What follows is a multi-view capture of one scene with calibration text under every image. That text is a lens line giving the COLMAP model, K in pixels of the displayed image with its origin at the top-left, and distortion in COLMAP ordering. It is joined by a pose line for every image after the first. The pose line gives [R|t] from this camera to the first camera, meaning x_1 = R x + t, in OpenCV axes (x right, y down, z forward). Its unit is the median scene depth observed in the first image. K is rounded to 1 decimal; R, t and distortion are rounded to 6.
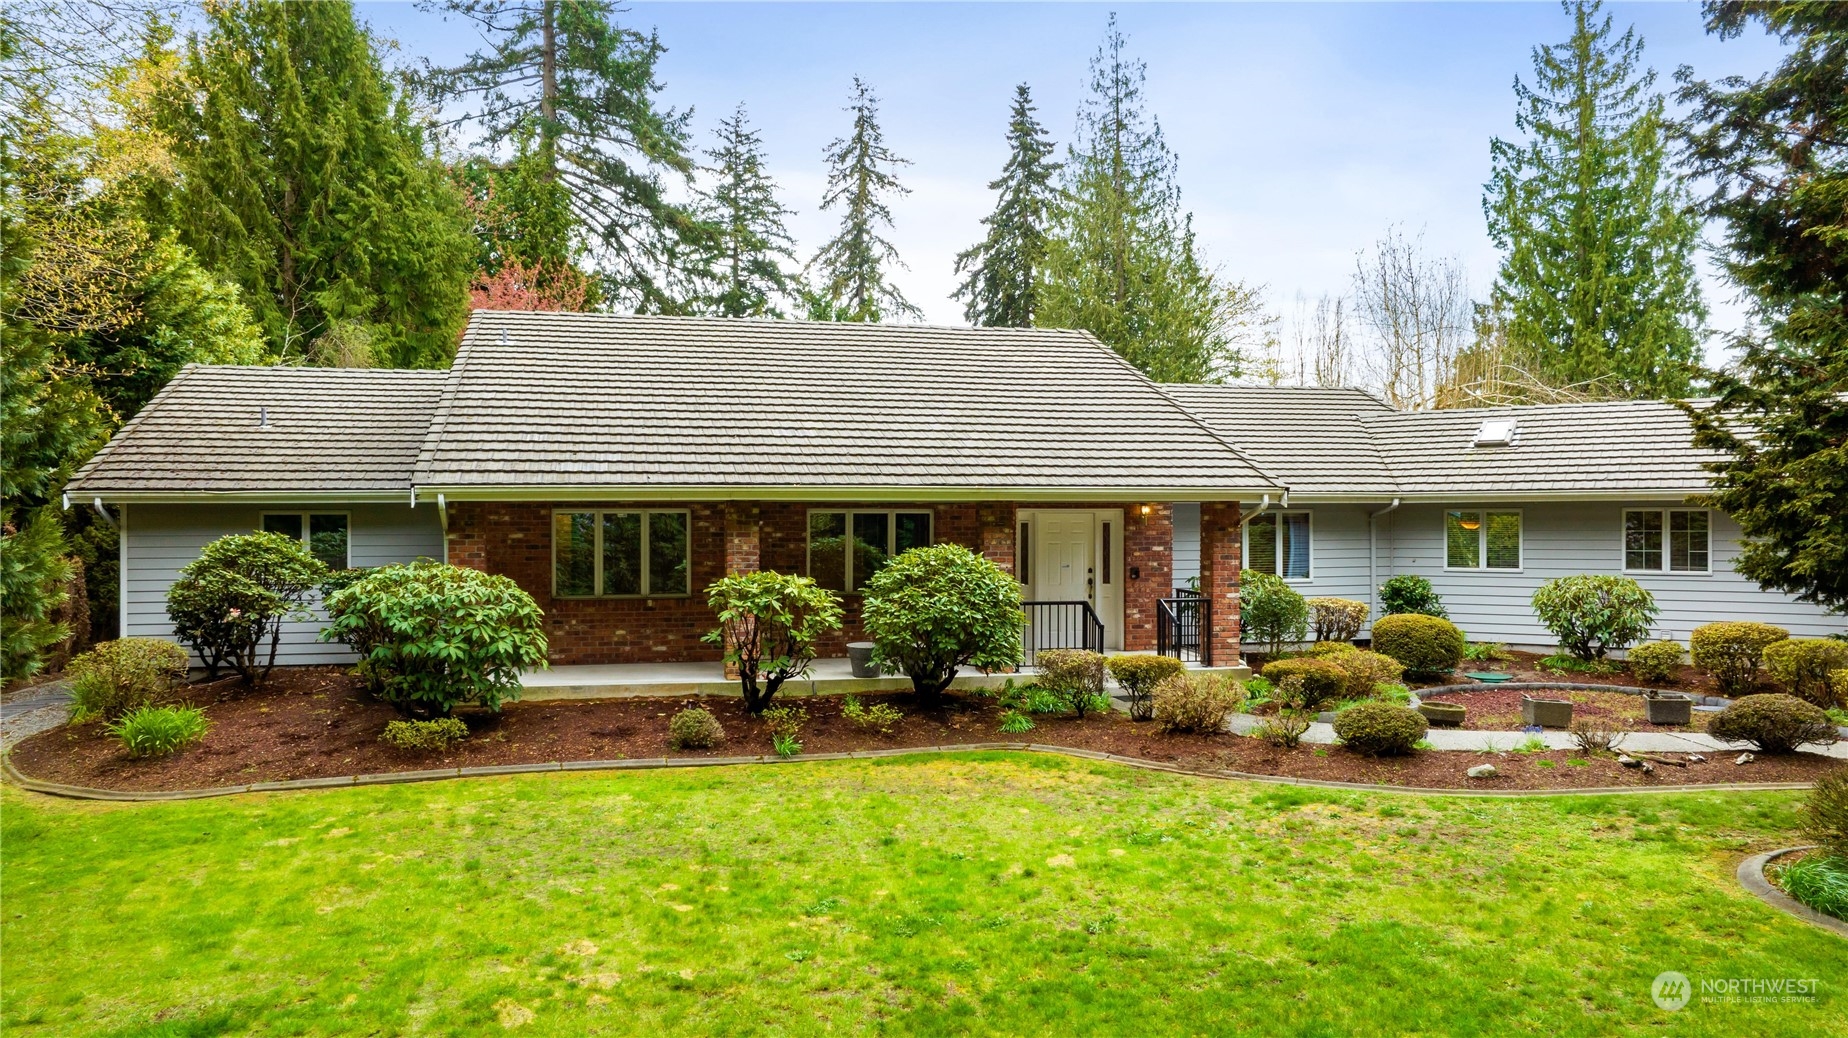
lens RADIAL K [[1321.2, 0, 930.5], [0, 1321.2, 525.0], [0, 0, 1]] dist [-0.024849, 0.021859]
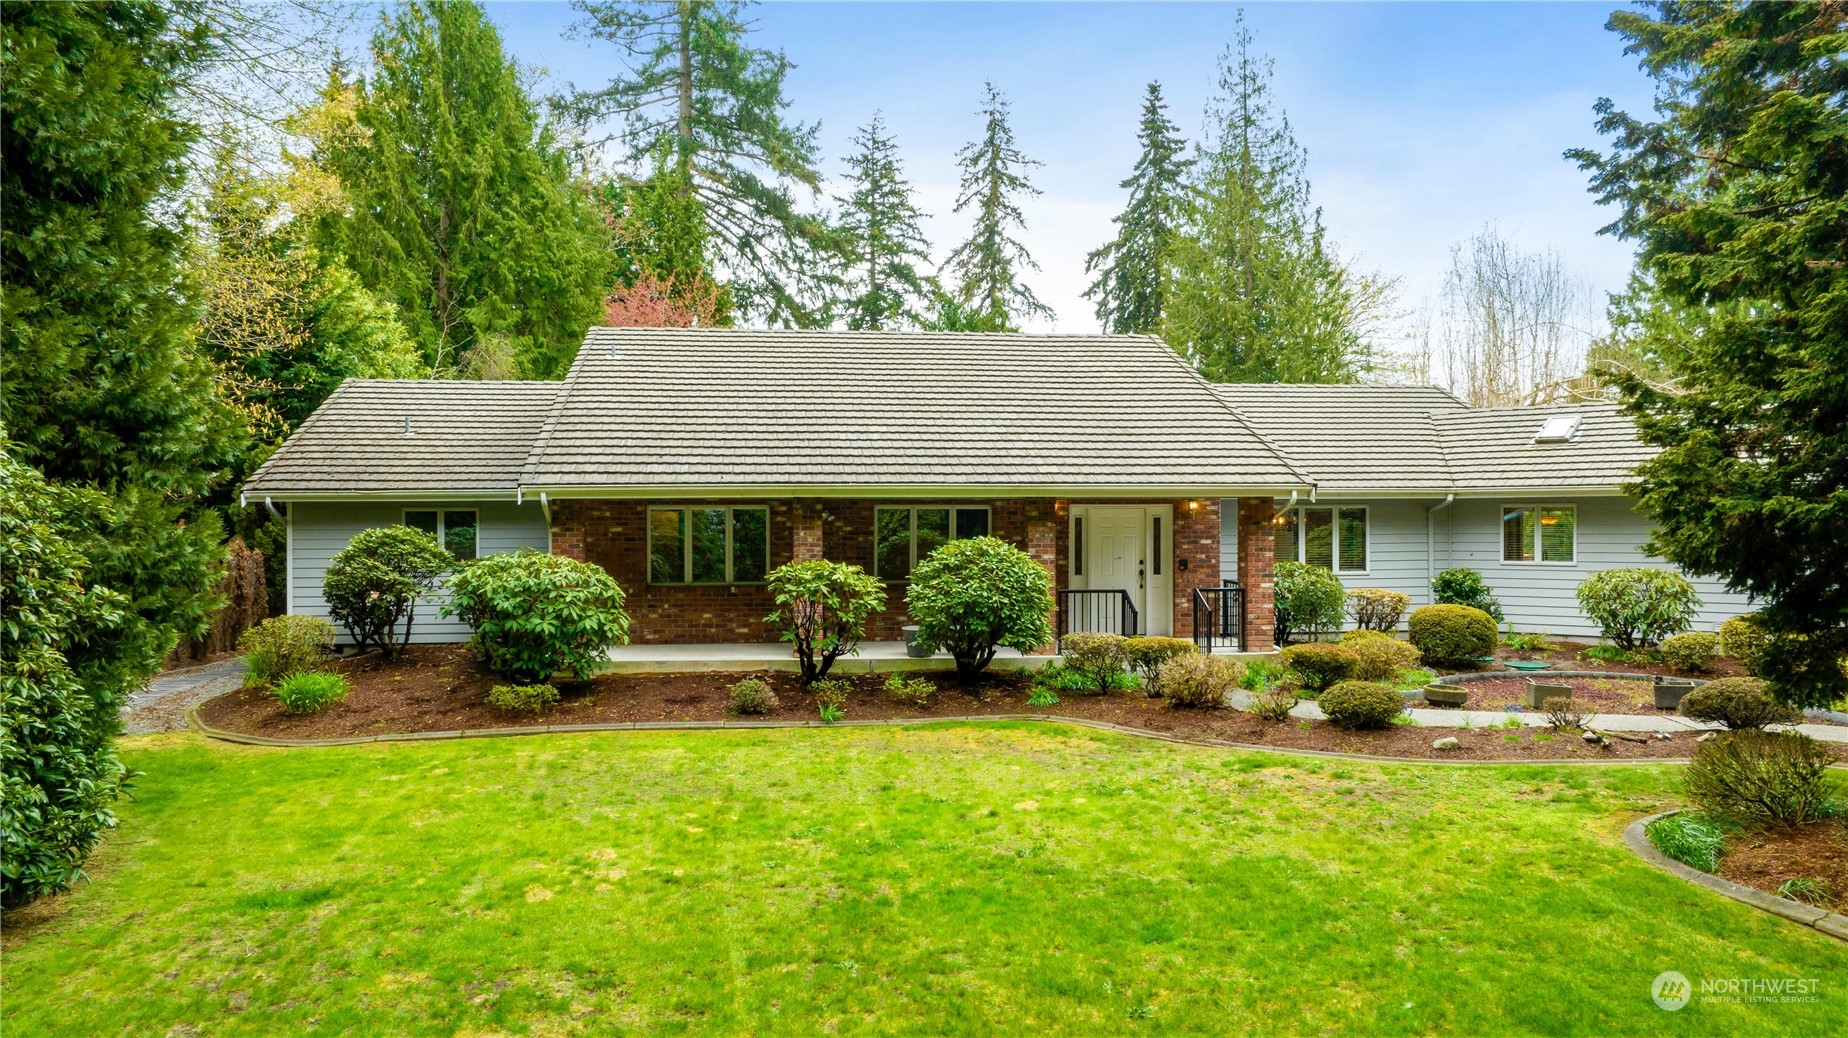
lens RADIAL K [[1321.2, 0, 931.3], [0, 1321.2, 529.4], [0, 0, 1]] dist [-0.024849, 0.021859]
pose [[0.993609, -0.000246, -0.112879, 0.076092], [0.000826, 0.999987, 0.005091, 0.002408], [0.112876, -0.005152, 0.993596, -0.086143]]
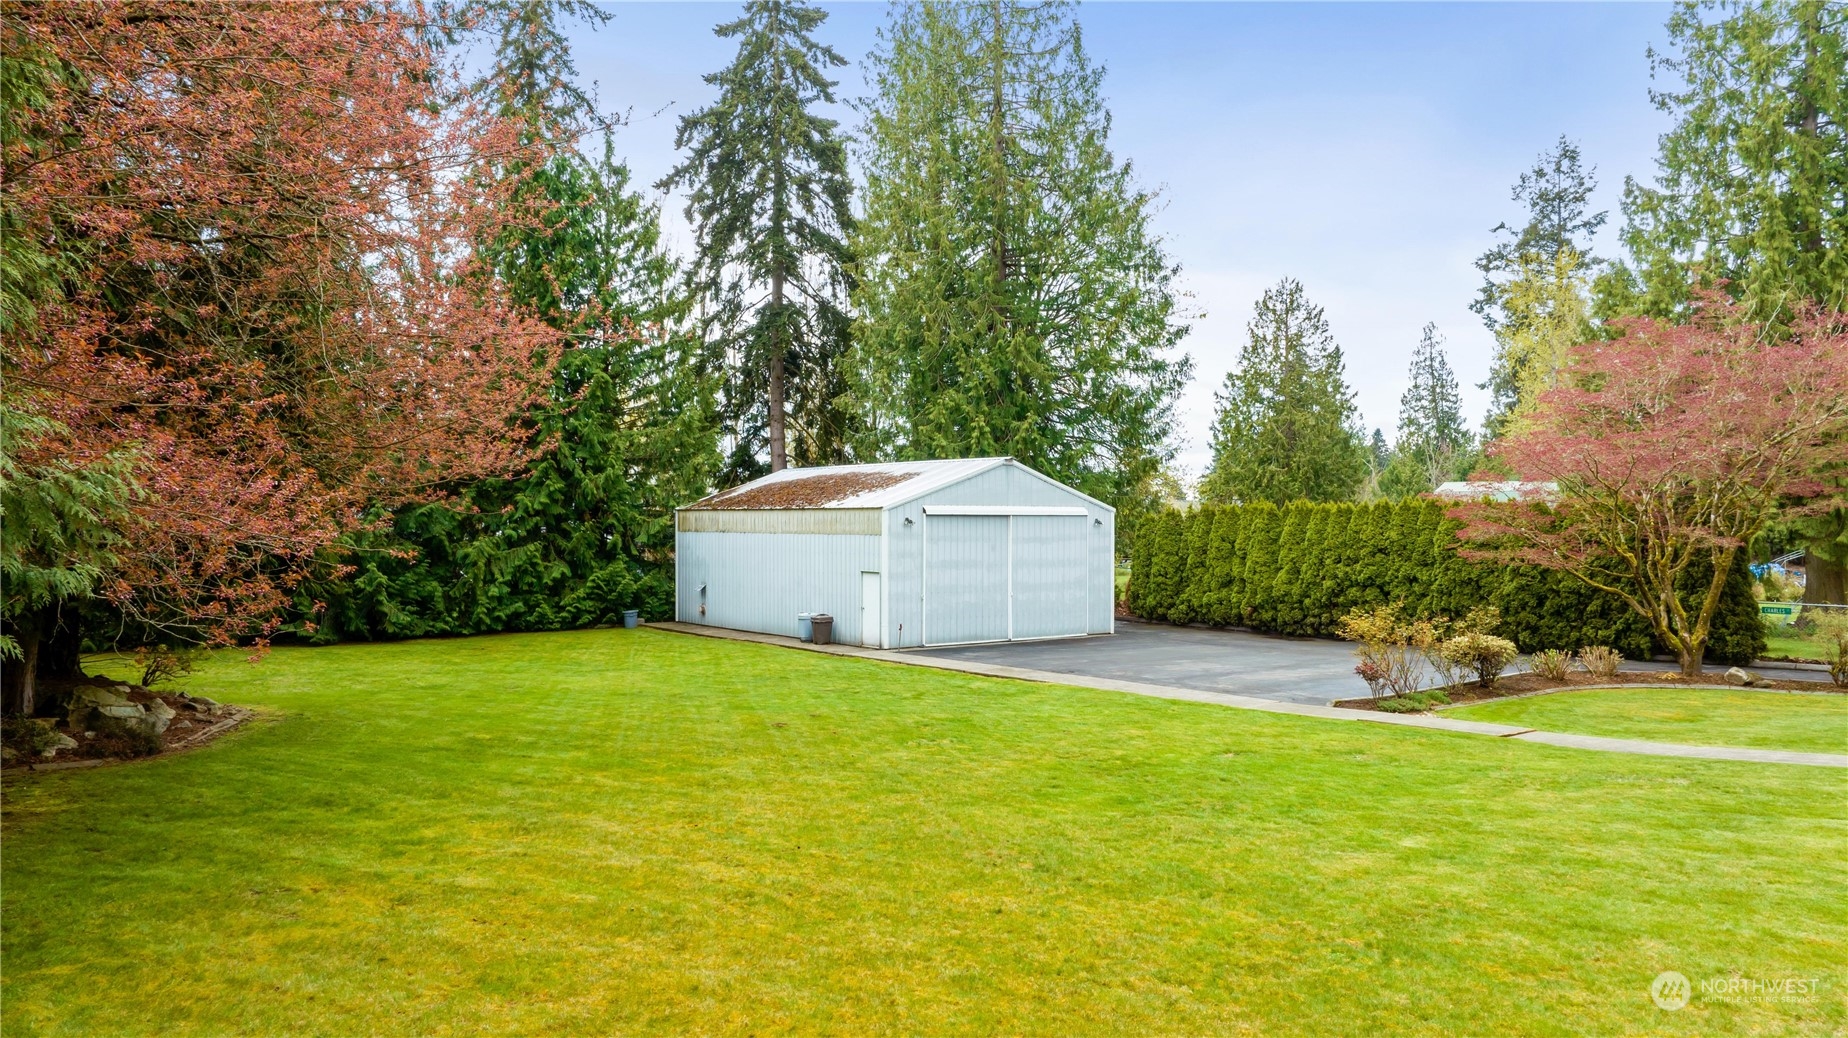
lens RADIAL K [[1321.2, 0, 911.6], [0, 1321.2, 520.7], [0, 0, 1]] dist [-0.024849, 0.021859]
pose [[0.919931, 0.007193, 0.392013, -0.683811], [-0.005736, 0.999972, -0.004889, 0.016771], [-0.392037, 0.002249, 0.919947, 1.694640]]
